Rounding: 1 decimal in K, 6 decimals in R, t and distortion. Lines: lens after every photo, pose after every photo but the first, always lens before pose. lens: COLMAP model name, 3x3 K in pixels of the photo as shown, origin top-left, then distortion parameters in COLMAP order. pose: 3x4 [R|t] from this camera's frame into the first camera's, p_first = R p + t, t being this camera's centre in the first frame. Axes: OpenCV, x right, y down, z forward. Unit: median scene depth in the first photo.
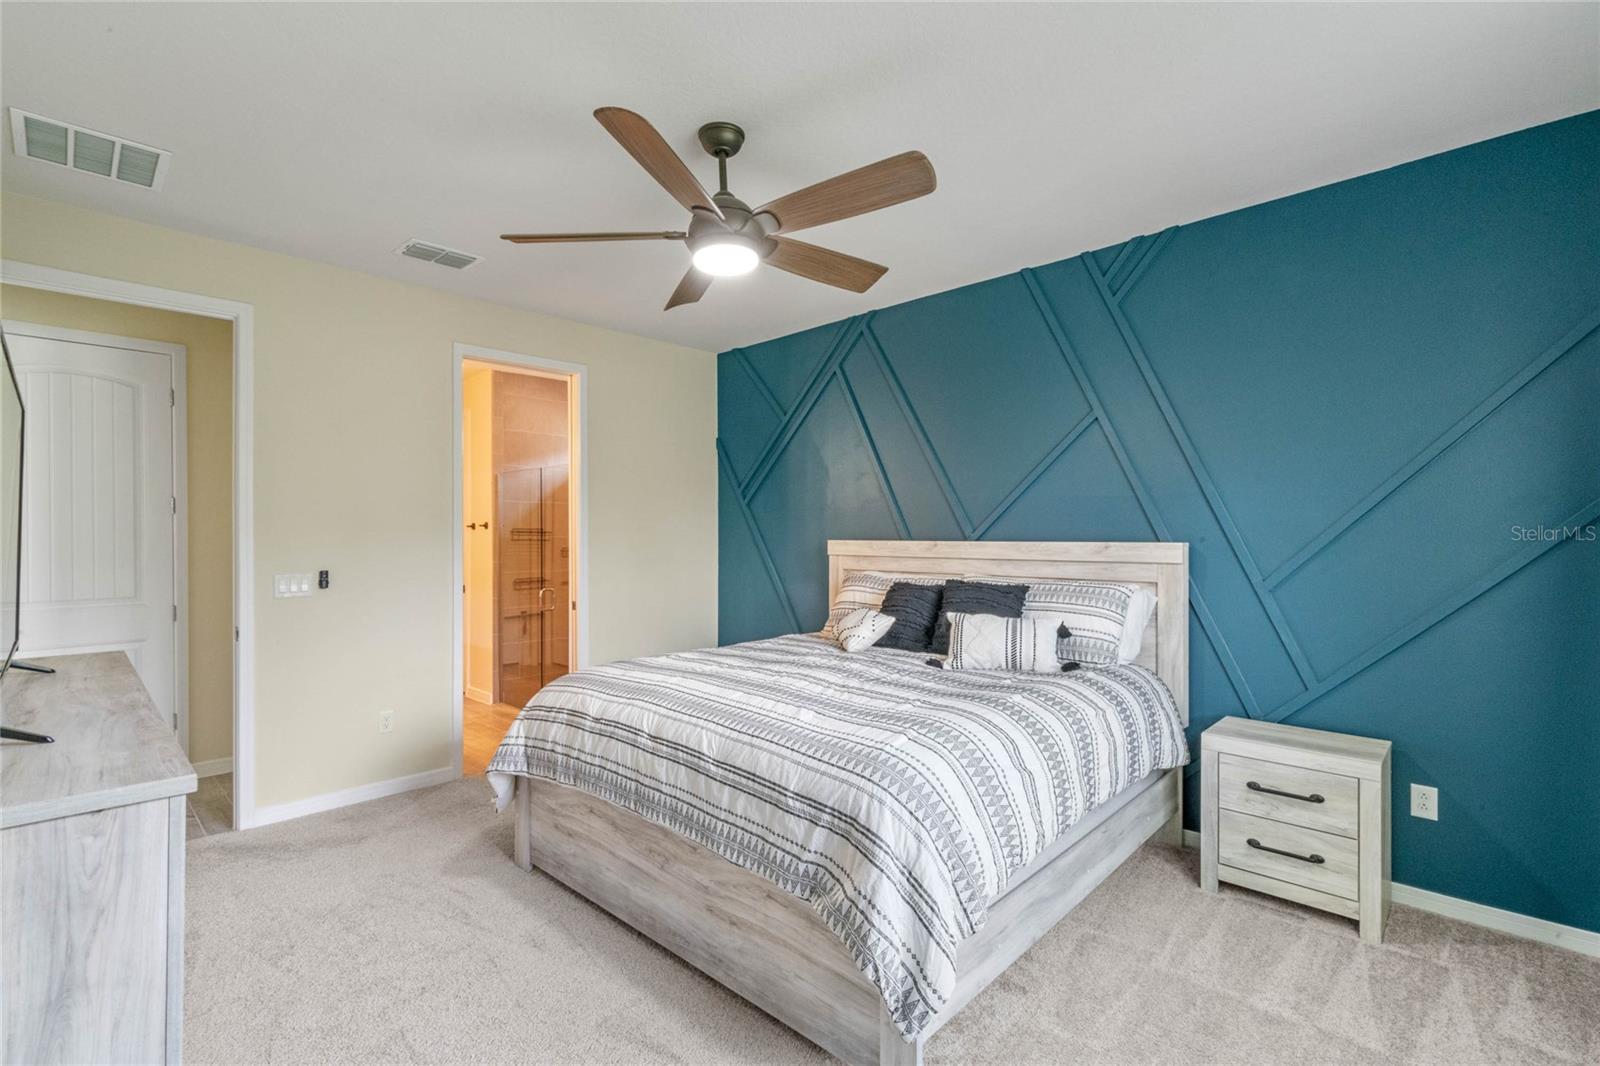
lens RADIAL K [[732.3, 0, 807.4], [0, 732.3, 542.9], [0, 0, 1]] dist [-0.002791, 0.003068]
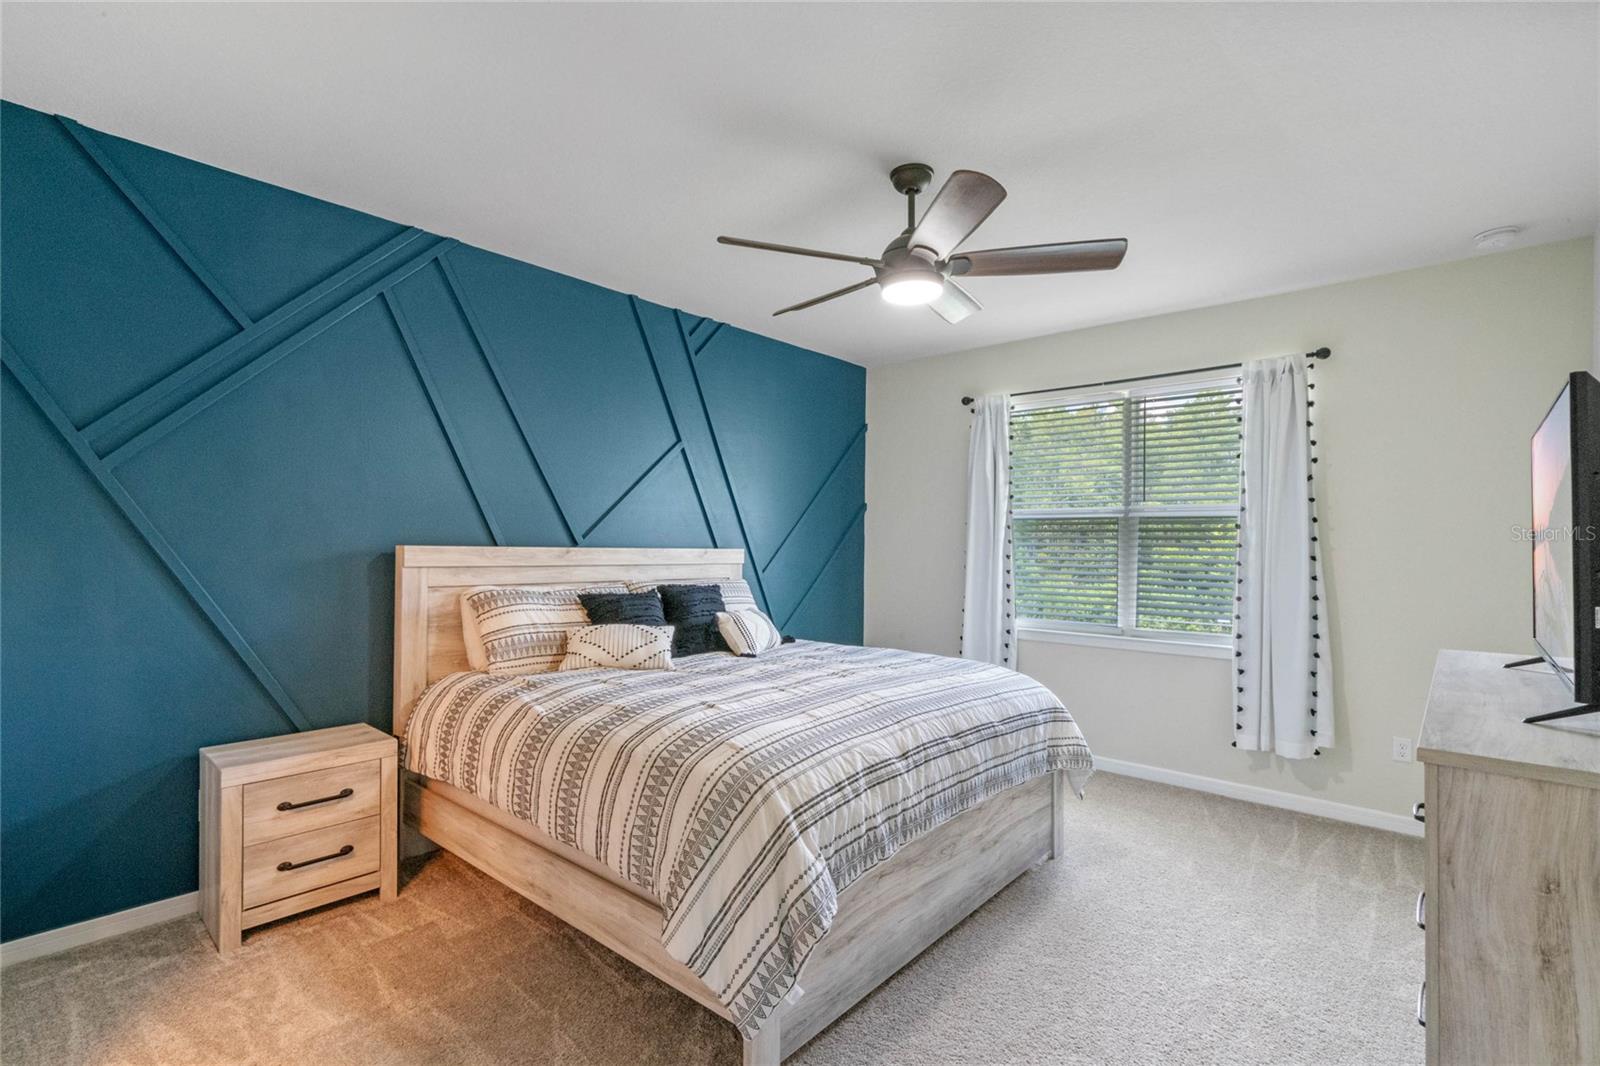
lens RADIAL K [[732.3, 0, 812.8], [0, 732.3, 531.8], [0, 0, 1]] dist [-0.002791, 0.003068]
pose [[-0.049820, 0.019840, 0.998561, -0.782077], [-0.001019, 0.999801, -0.019915, -0.003946], [-0.998758, -0.002010, -0.049790, 0.782138]]
